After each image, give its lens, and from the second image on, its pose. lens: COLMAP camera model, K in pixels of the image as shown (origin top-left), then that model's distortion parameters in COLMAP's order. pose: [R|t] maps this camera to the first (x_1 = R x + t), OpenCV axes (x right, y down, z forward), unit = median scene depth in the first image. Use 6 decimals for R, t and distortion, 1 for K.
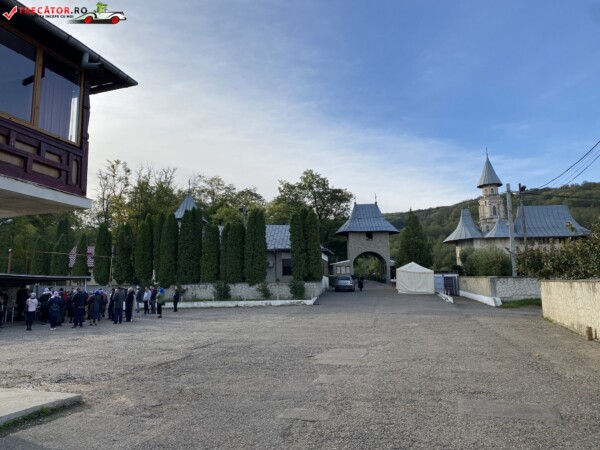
lens RADIAL K [[449.1, 0, 300.0], [0, 449.1, 225.0], [0, 0, 1]] dist [0.006383, -0.002053]
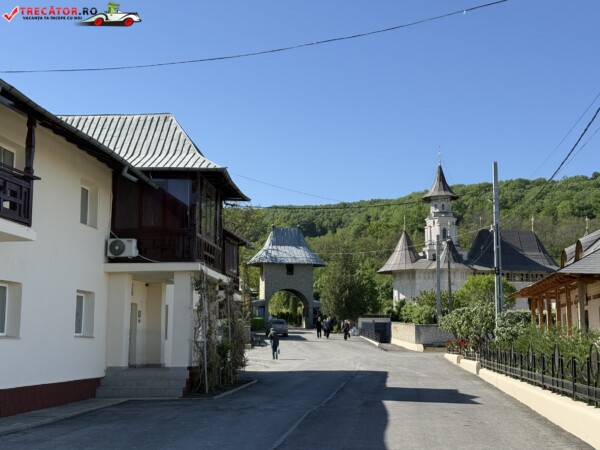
lens RADIAL K [[830.6, 0, 300.0], [0, 830.6, 225.0], [0, 0, 1]] dist [0.174665, 0.016233]
pose [[0.976741, 0.045044, 0.209640, -0.181518], [-0.047310, 0.998863, 0.005808, -0.080376], [-0.209140, -0.015591, 0.977761, -0.591022]]
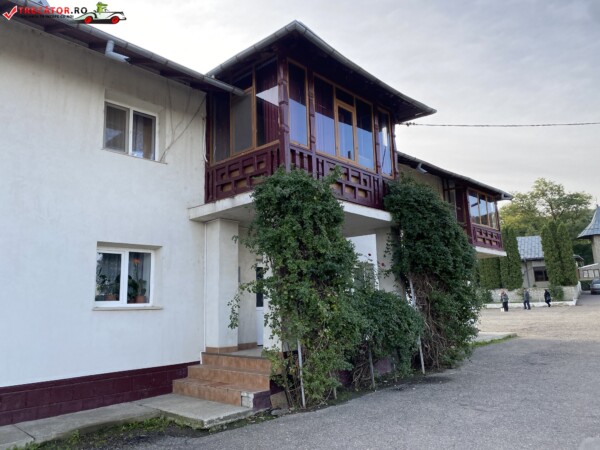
lens RADIAL K [[449.1, 0, 300.0], [0, 449.1, 225.0], [0, 0, 1]] dist [0.006383, -0.002053]
pose [[0.899451, -0.090923, -0.427460, -0.067049], [0.082849, 0.995856, -0.037496, -0.033055], [0.429098, -0.001689, 0.903257, -0.258953]]
